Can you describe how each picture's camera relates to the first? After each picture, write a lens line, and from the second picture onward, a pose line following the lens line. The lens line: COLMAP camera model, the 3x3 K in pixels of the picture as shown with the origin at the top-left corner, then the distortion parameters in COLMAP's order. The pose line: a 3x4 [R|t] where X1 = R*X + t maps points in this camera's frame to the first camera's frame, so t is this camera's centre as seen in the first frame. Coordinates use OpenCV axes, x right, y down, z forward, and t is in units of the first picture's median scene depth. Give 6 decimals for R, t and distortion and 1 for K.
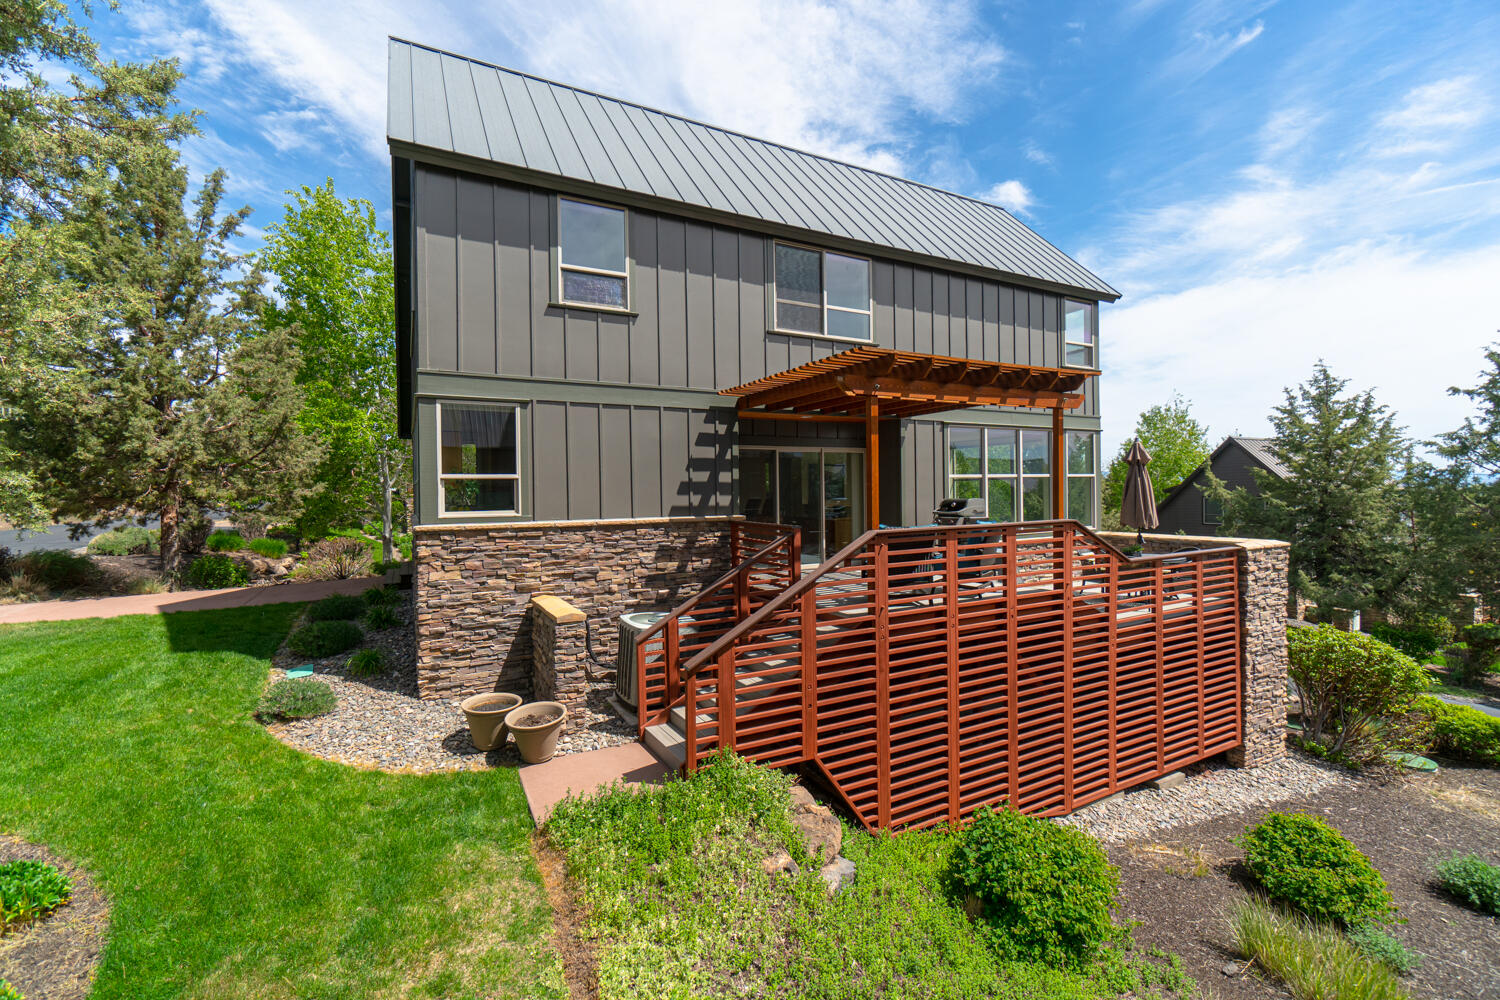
lens RADIAL K [[643.6, 0, 745.2], [0, 643.6, 491.6], [0, 0, 1]] dist [-0.012178, 0.003251]
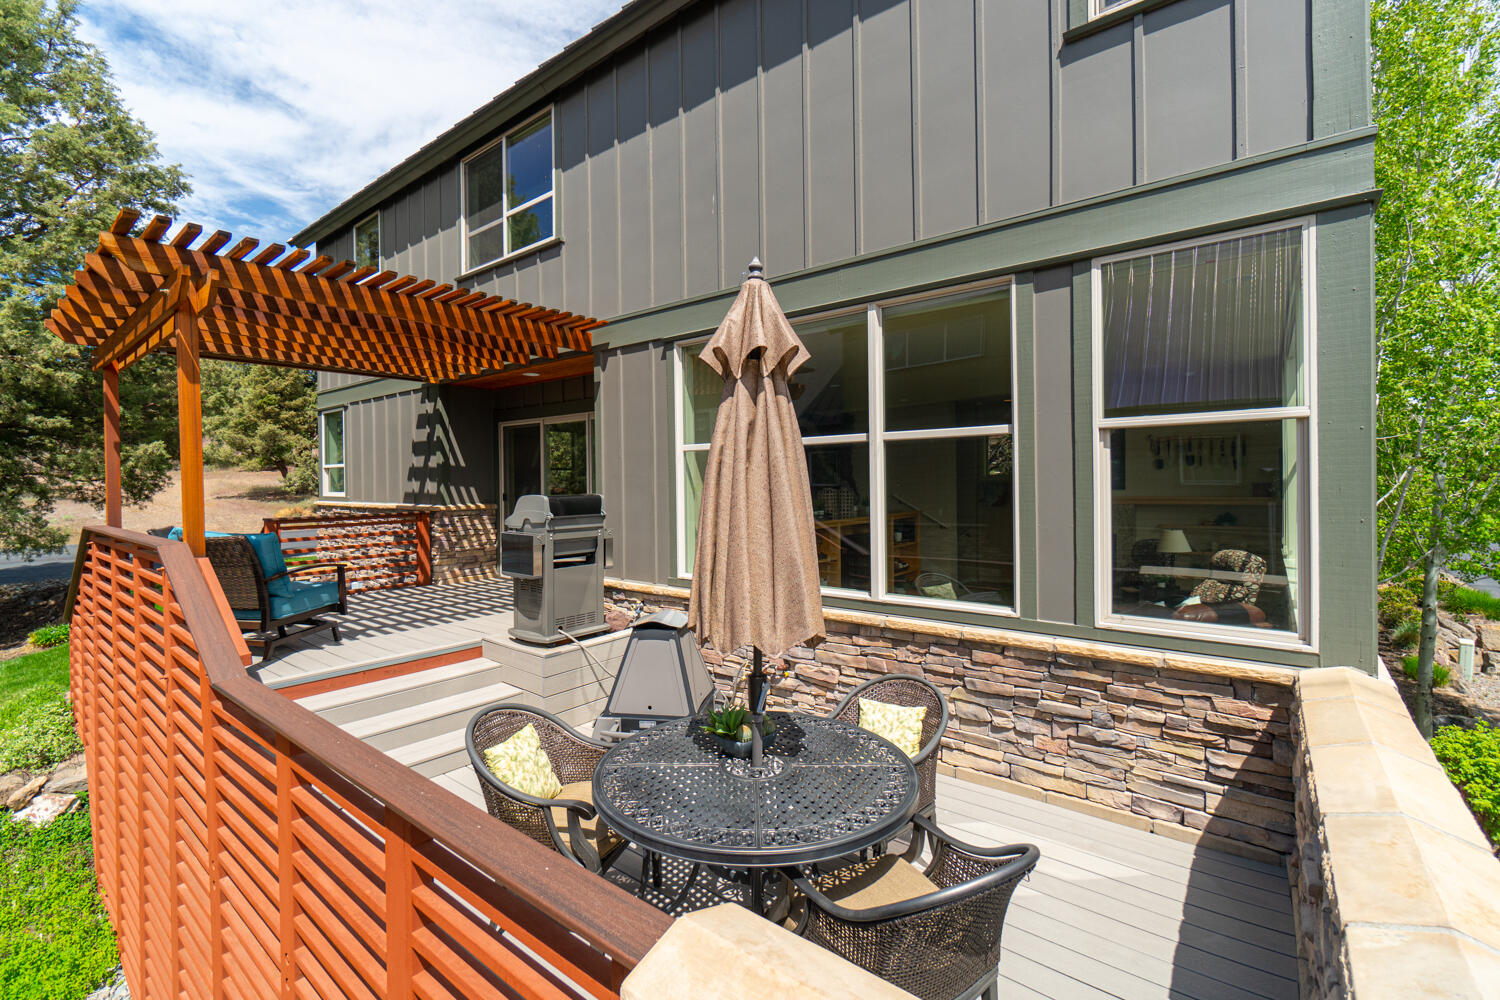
lens RADIAL K [[653.1, 0, 750.7], [0, 653.1, 475.4], [0, 0, 1]] dist [-0.008097, 0.000315]
pose [[0.405098, 0.005358, -0.914258, 0.997901], [0.005790, 0.999948, 0.008426, -0.008464], [0.914255, -0.008707, 0.405046, 1.088077]]
